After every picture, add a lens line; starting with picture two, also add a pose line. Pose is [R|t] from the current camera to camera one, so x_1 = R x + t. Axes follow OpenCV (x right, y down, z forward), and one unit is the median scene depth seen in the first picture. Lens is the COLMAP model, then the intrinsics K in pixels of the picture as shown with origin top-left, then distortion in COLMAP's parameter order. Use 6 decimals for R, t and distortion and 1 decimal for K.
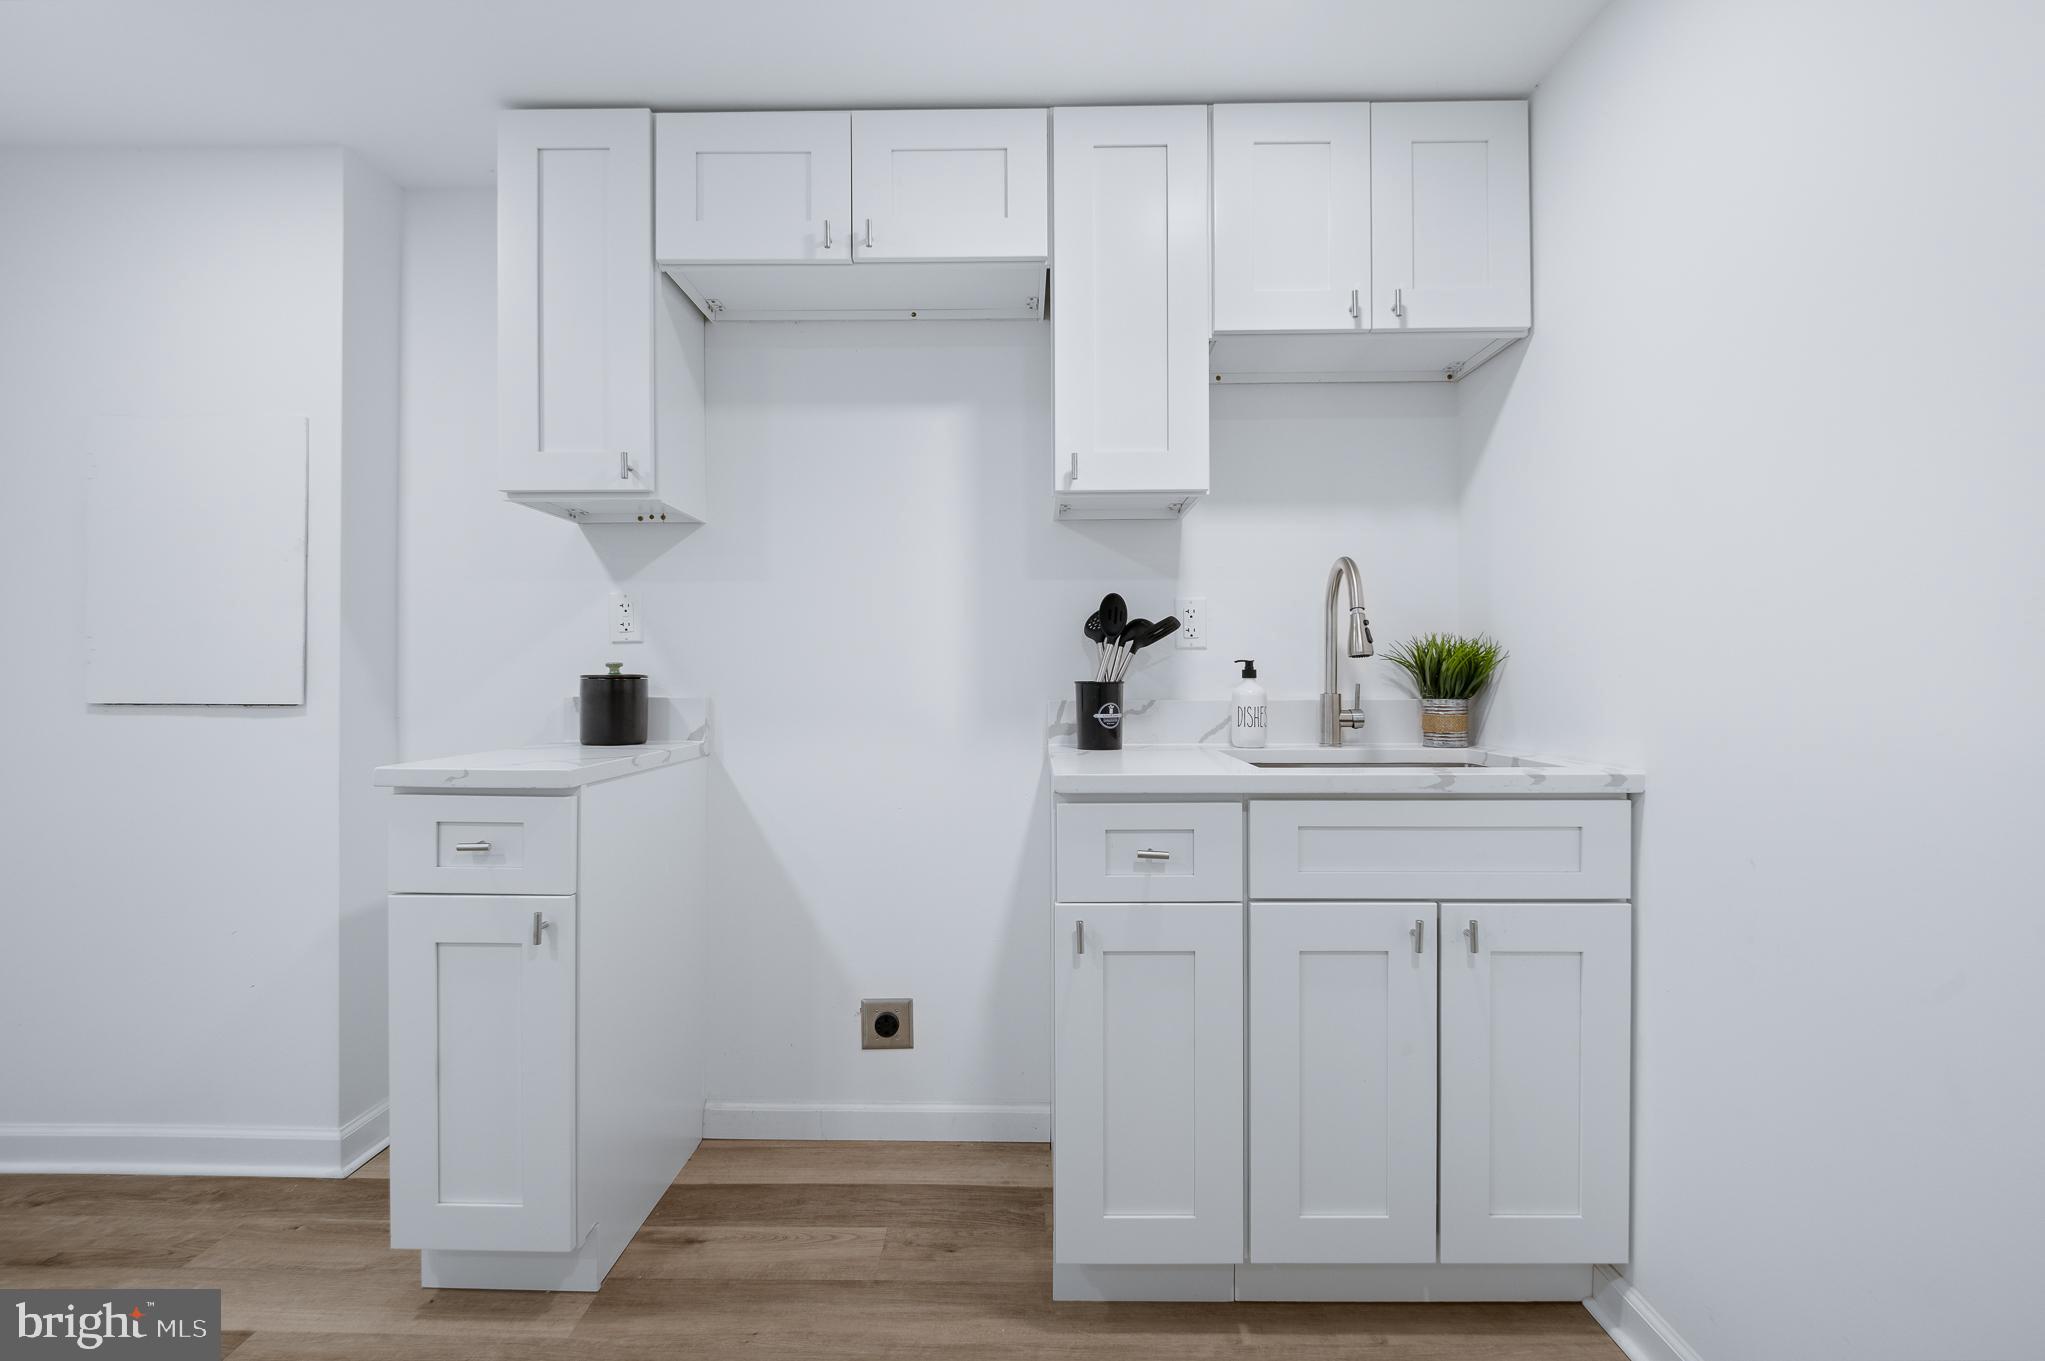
lens RADIAL K [[972.6, 0, 1028.0], [0, 972.6, 673.4], [0, 0, 1]] dist [0.001983, -0.000198]
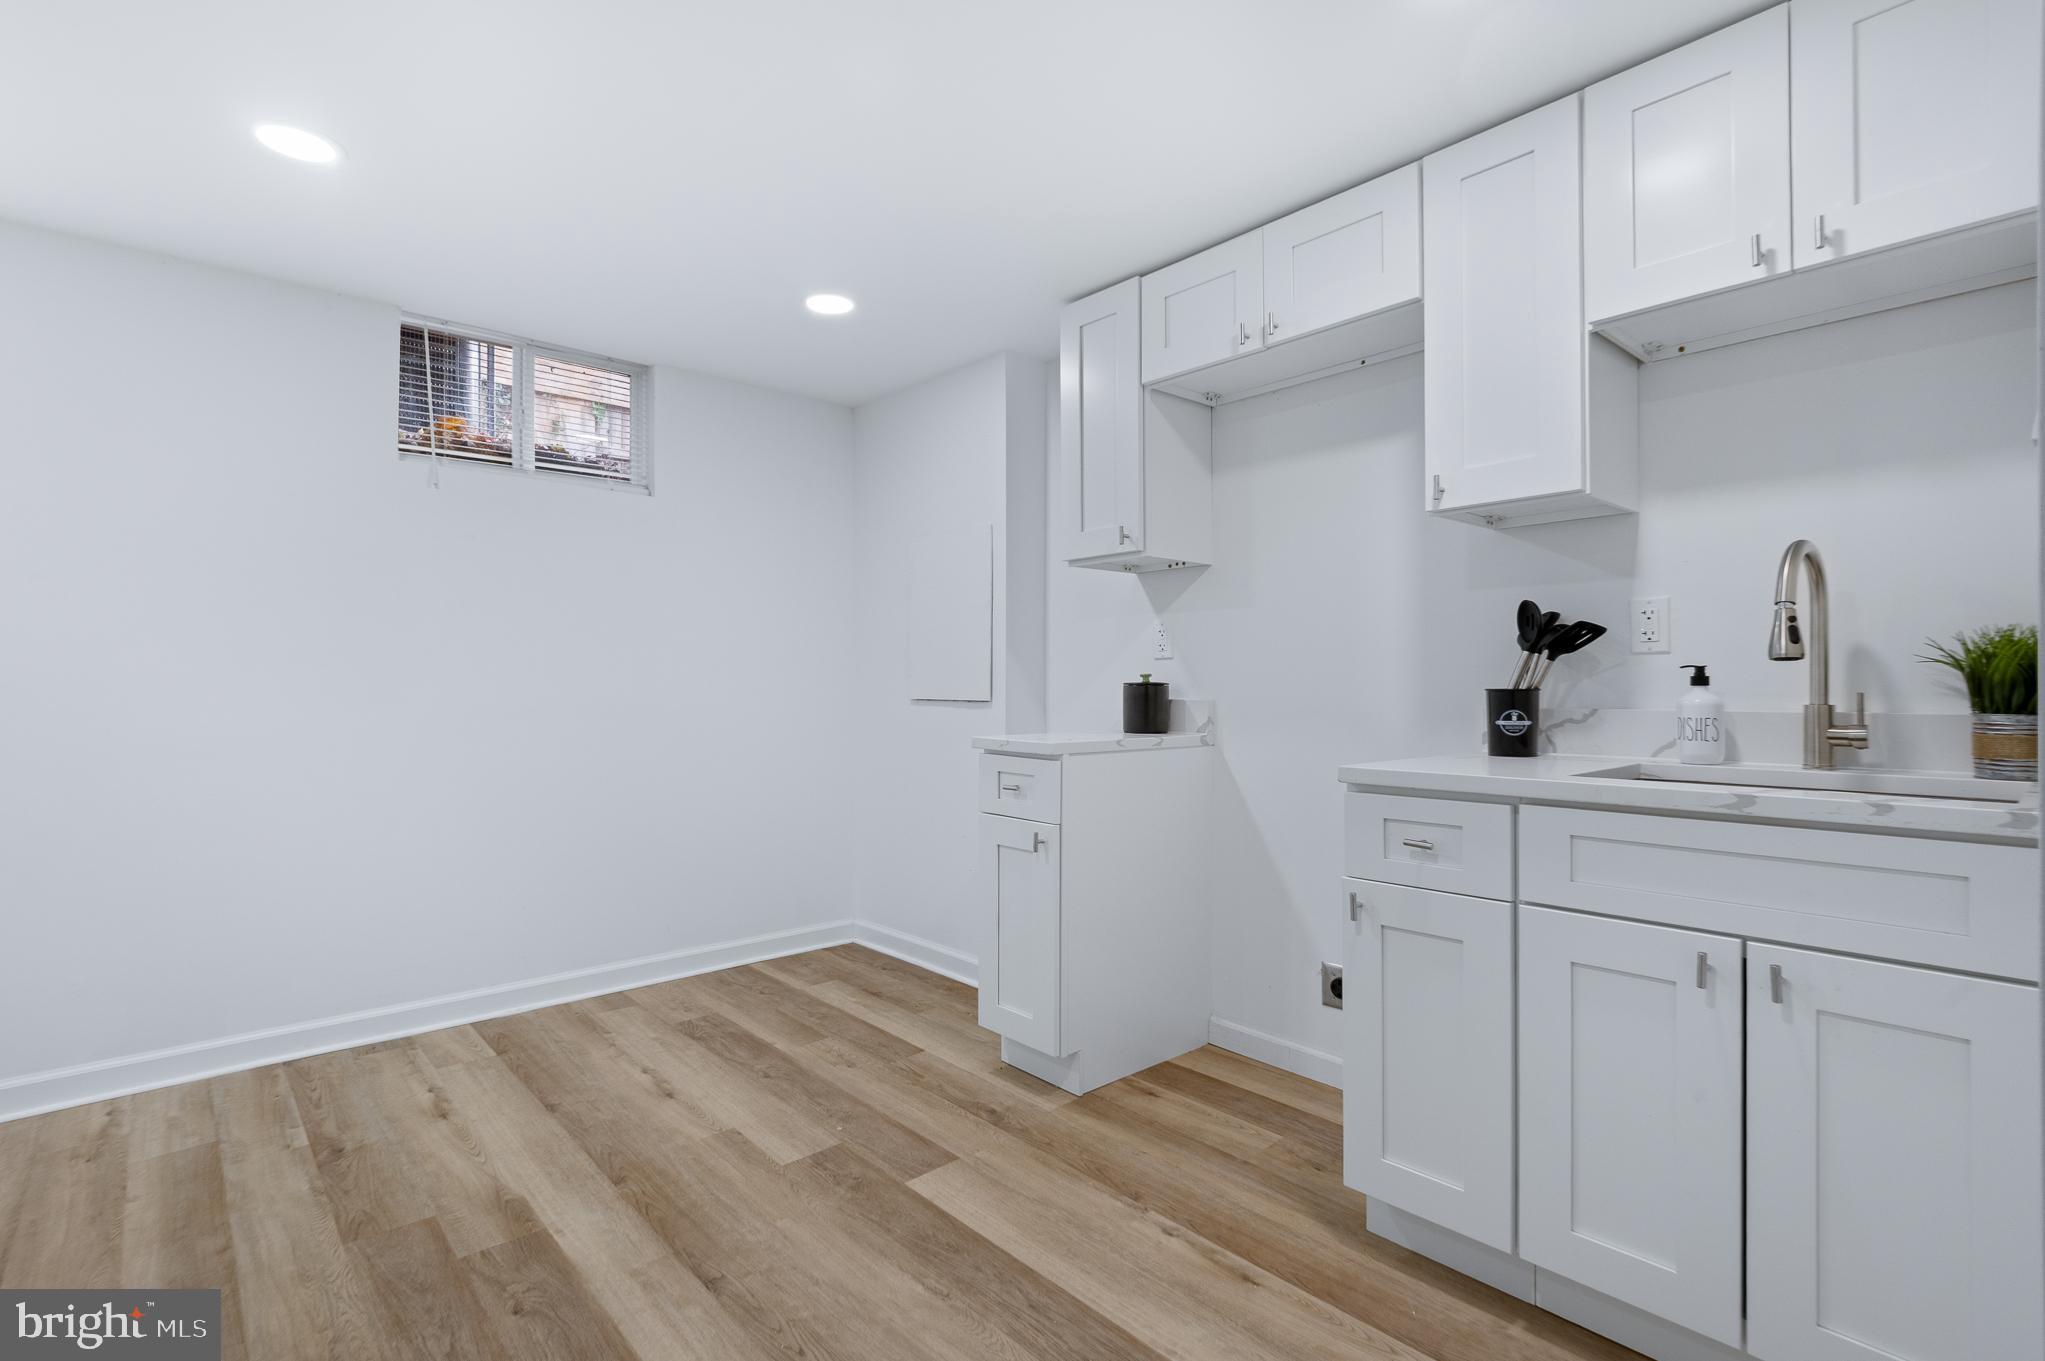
lens RADIAL K [[972.6, 0, 1007.4], [0, 972.6, 681.8], [0, 0, 1]] dist [0.001983, -0.000198]
pose [[0.665619, -0.001775, -0.746290, 0.521158], [-0.000760, 0.999995, -0.003057, 0.005064], [0.746291, 0.002602, 0.665614, -0.065741]]
